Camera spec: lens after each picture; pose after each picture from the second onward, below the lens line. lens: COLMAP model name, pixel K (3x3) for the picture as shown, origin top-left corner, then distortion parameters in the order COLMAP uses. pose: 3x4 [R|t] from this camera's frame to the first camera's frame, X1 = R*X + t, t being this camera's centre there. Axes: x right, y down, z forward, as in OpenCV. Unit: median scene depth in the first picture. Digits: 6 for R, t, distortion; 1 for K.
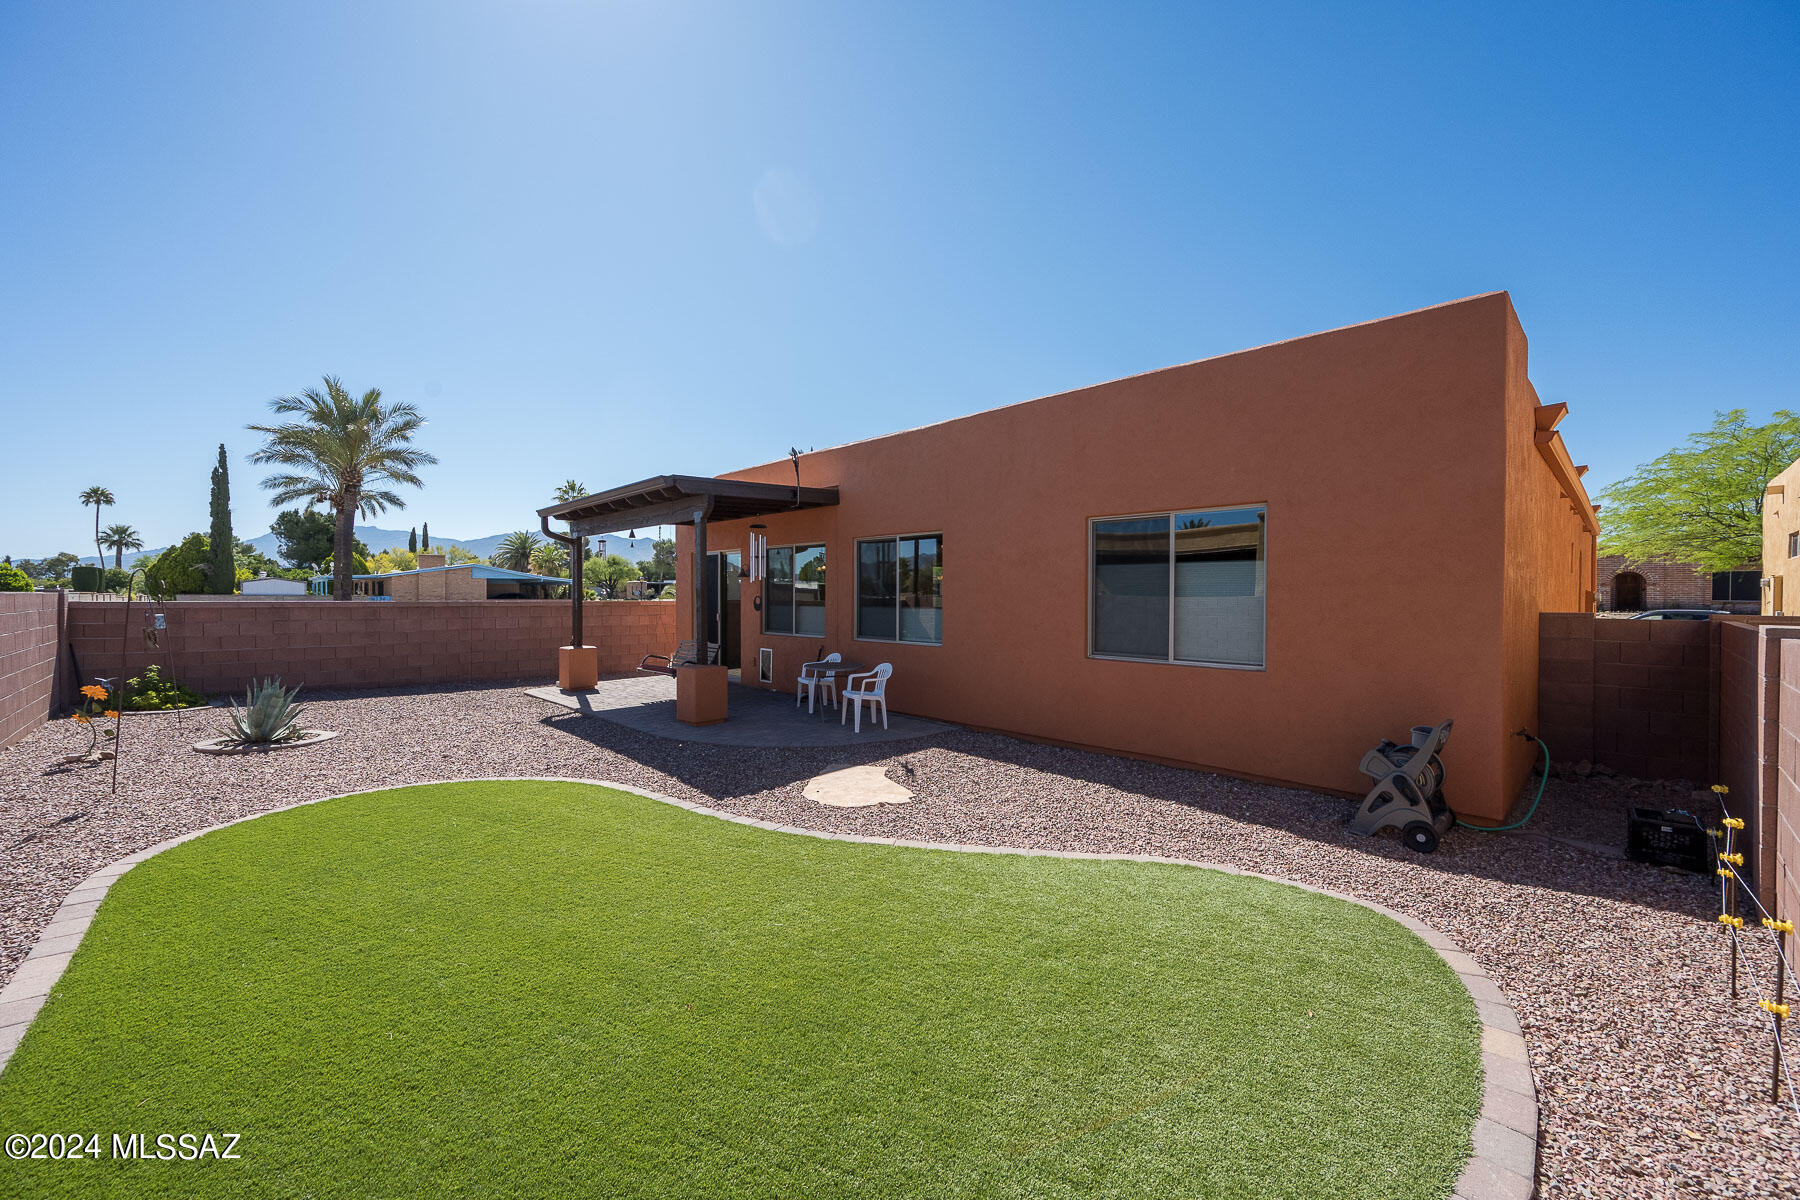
lens RADIAL K [[706.4, 0, 900.0], [0, 706.4, 600.0], [0, 0, 1]] dist [-0.002184, 0.000011]
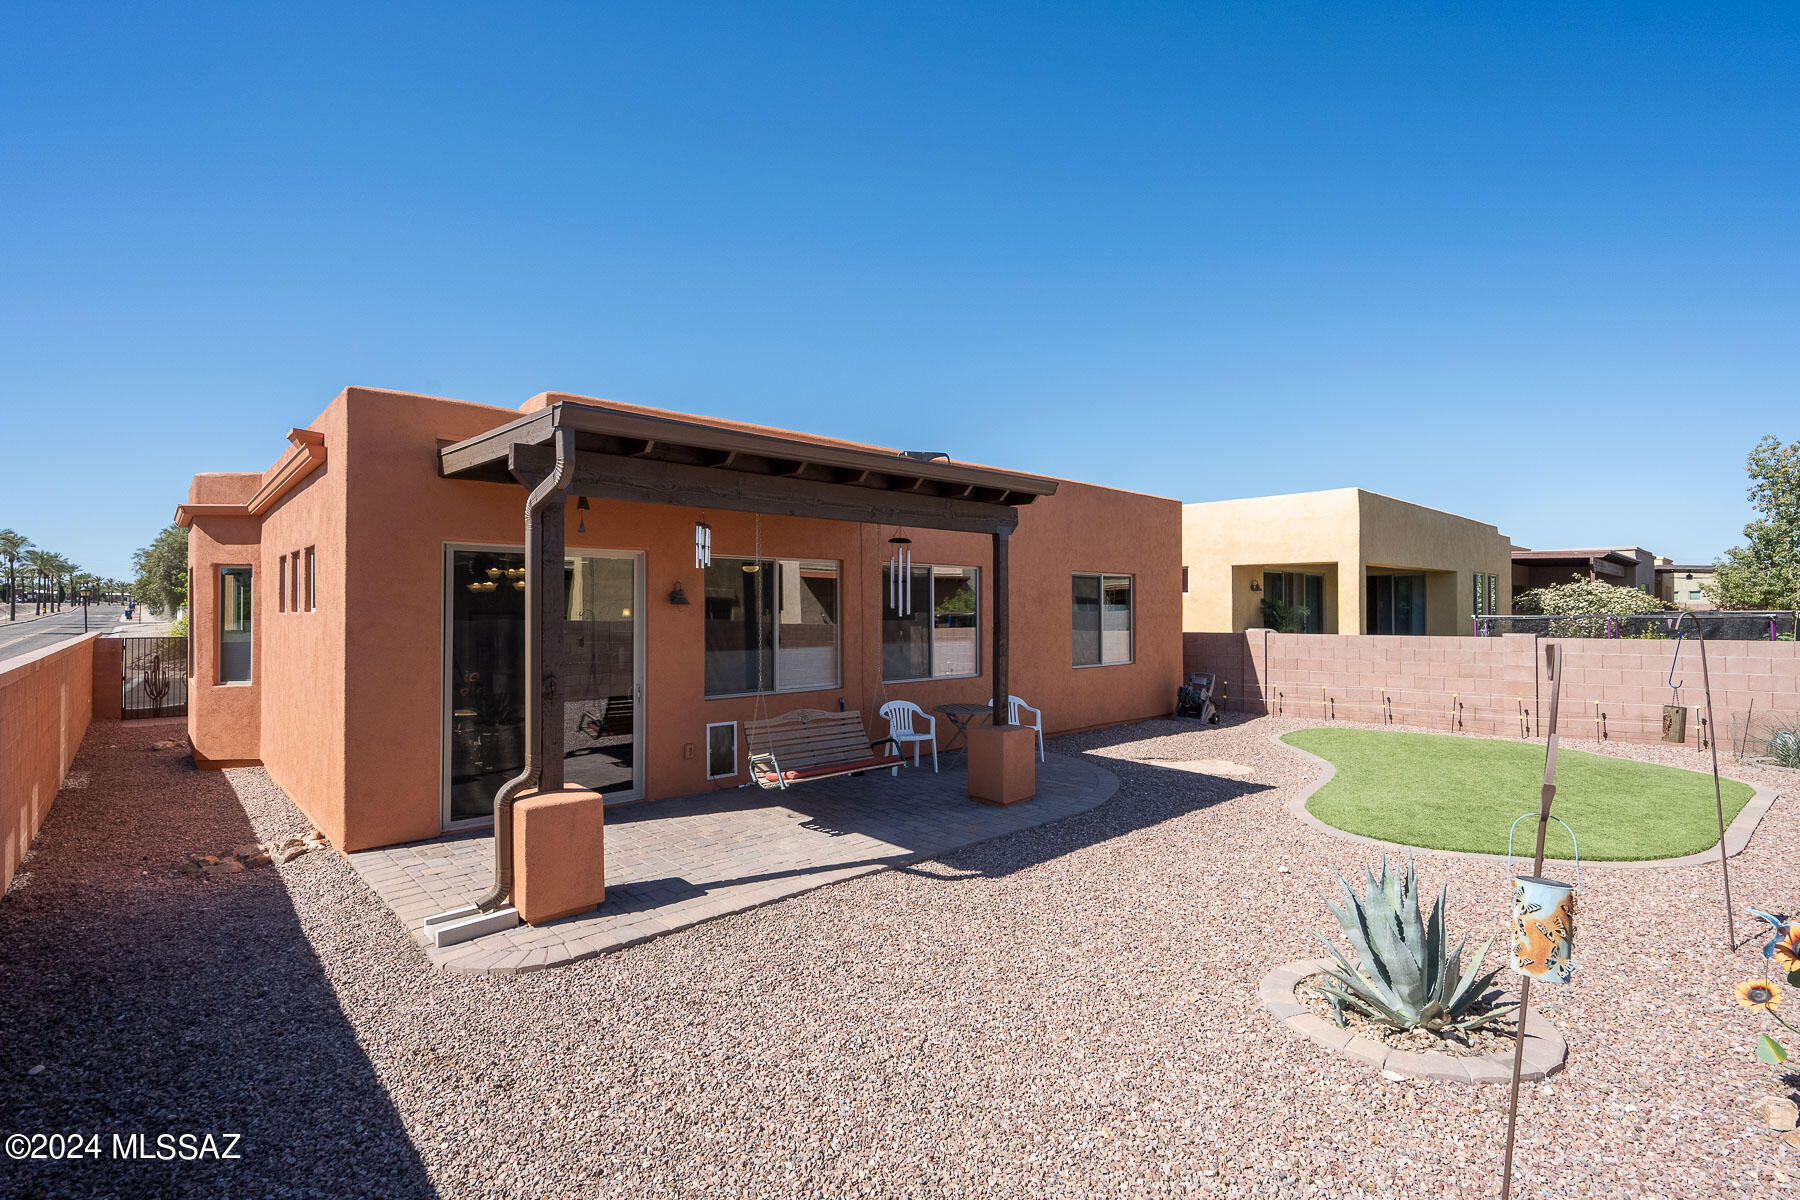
lens RADIAL K [[845.8, 0, 900.0], [0, 845.8, 600.0], [0, 0, 1]] dist [-0.000015, -0.000072]
pose [[0.020770, 0.008881, 0.999745, -0.466636], [0.011750, 0.999889, -0.009126, -0.014190], [-0.999715, 0.011936, 0.020663, 0.426599]]
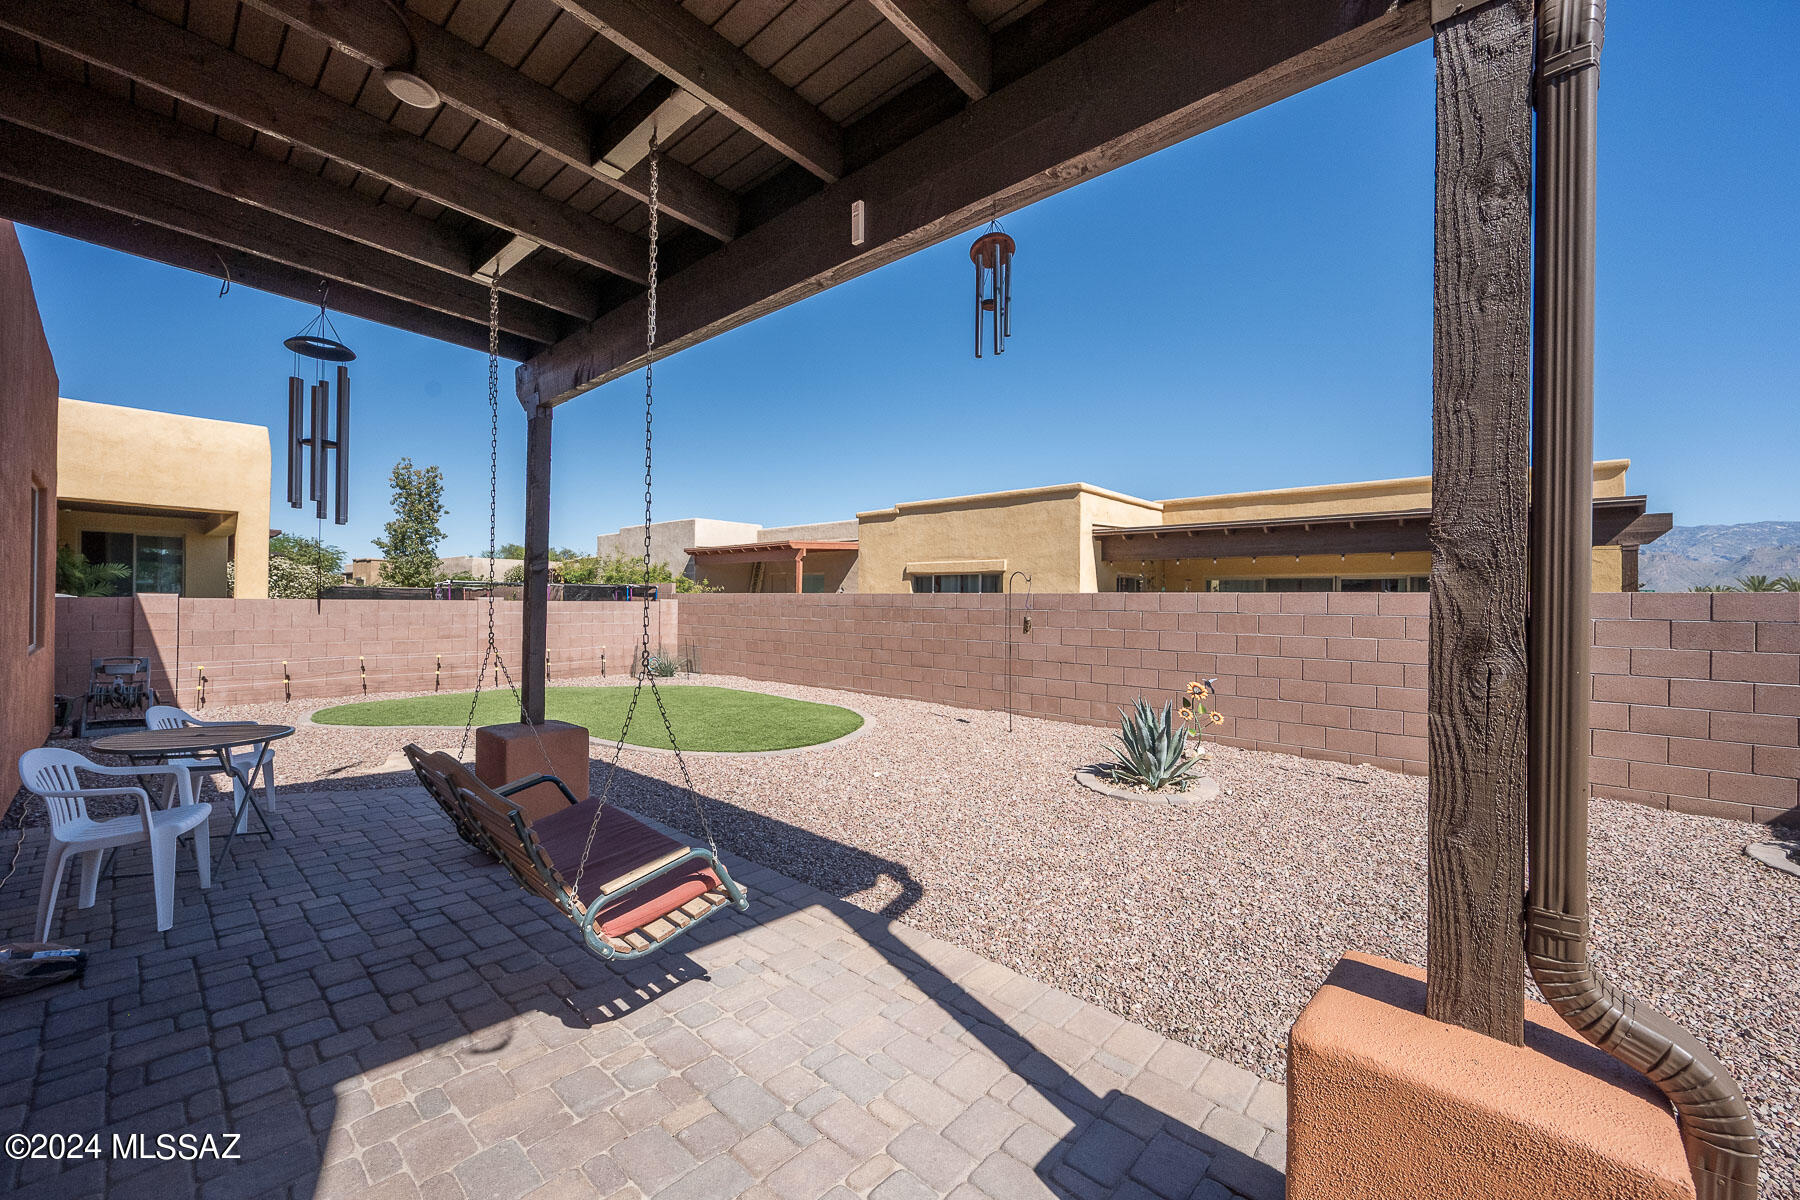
lens RADIAL K [[706.4, 0, 900.0], [0, 706.4, 600.0], [0, 0, 1]] dist [-0.002184, 0.000011]
pose [[-0.996958, -0.015464, -0.076395, -0.189806], [-0.015765, 0.999870, 0.003333, 0.002068], [0.076333, 0.004527, -0.997072, 0.577740]]
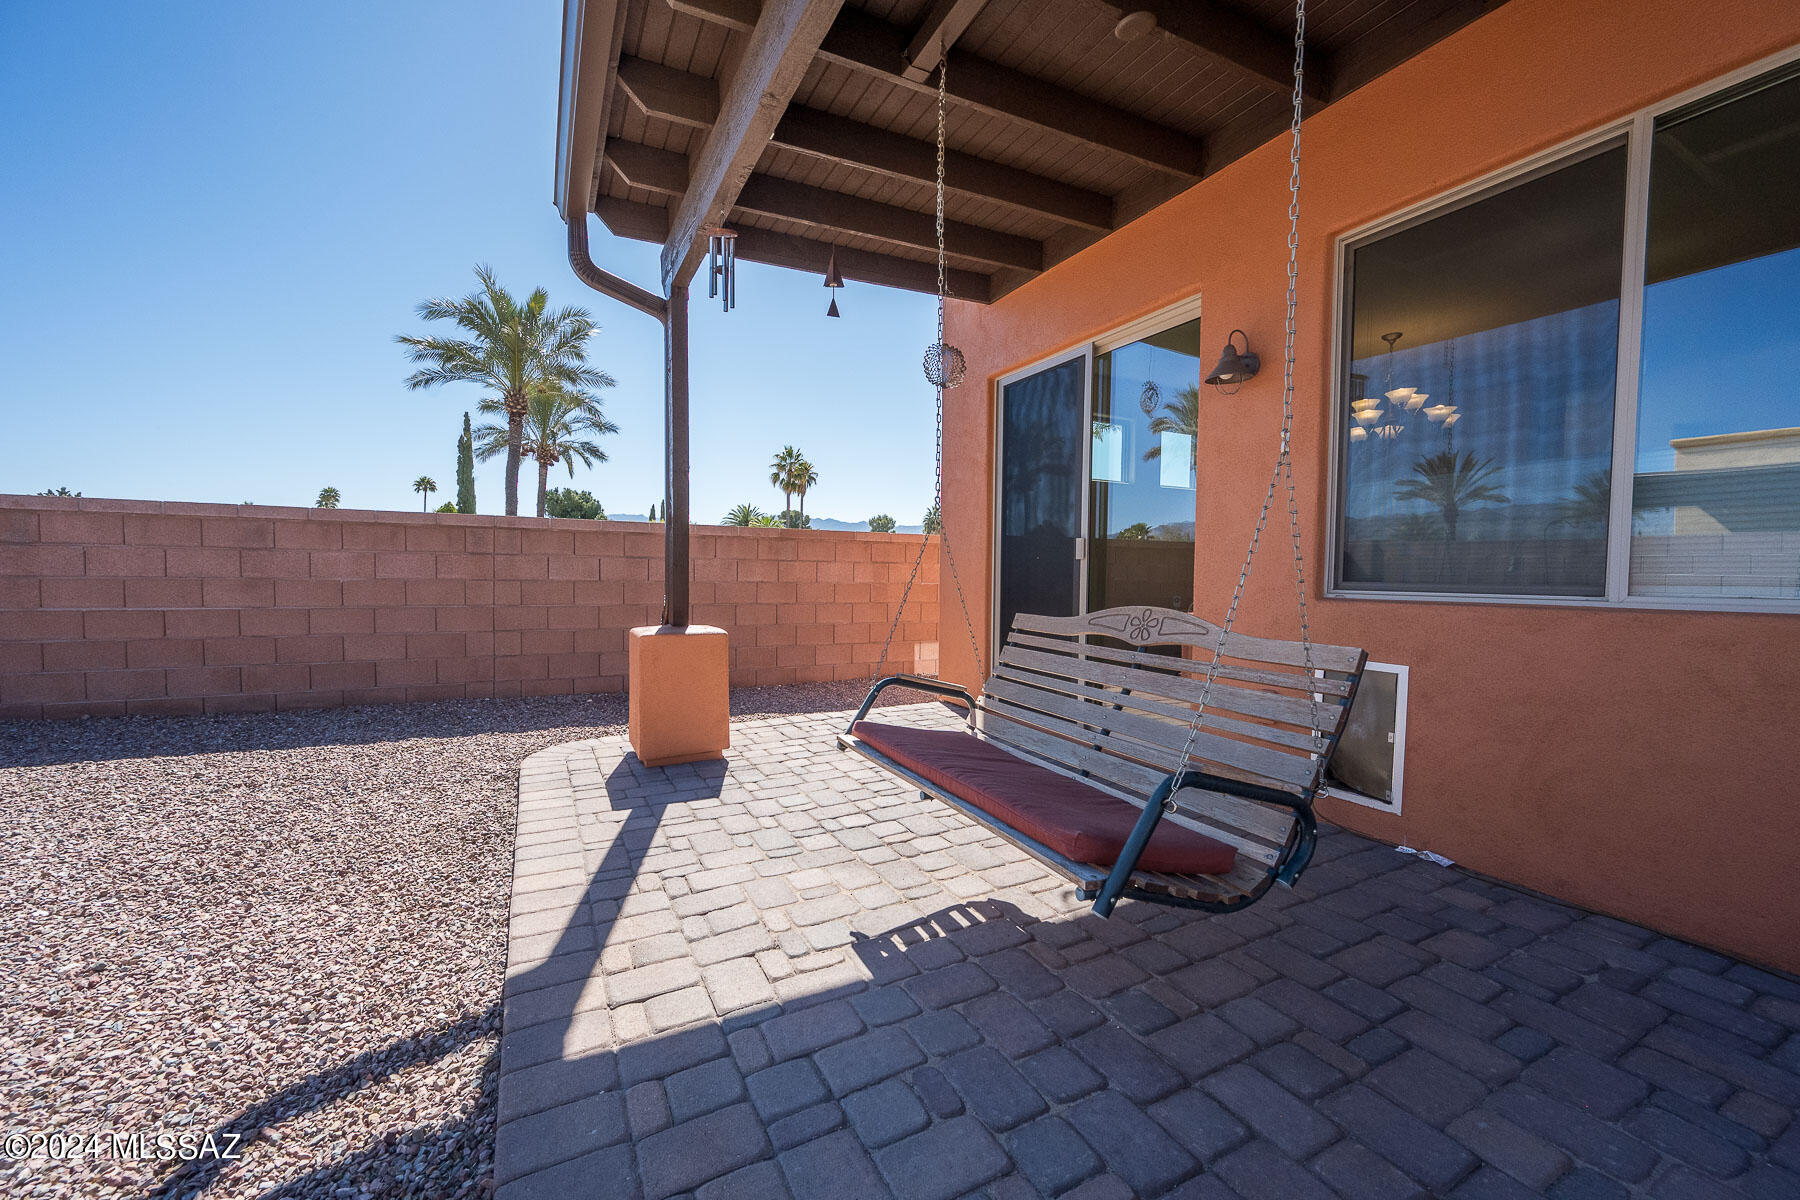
lens RADIAL K [[706.4, 0, 900.0], [0, 706.4, 600.0], [0, 0, 1]] dist [-0.002184, 0.000011]
pose [[0.957792, 0.018108, -0.286893, -0.137916], [-0.010720, 0.999570, 0.027302, 0.022673], [0.287264, -0.023075, 0.957574, 0.376457]]
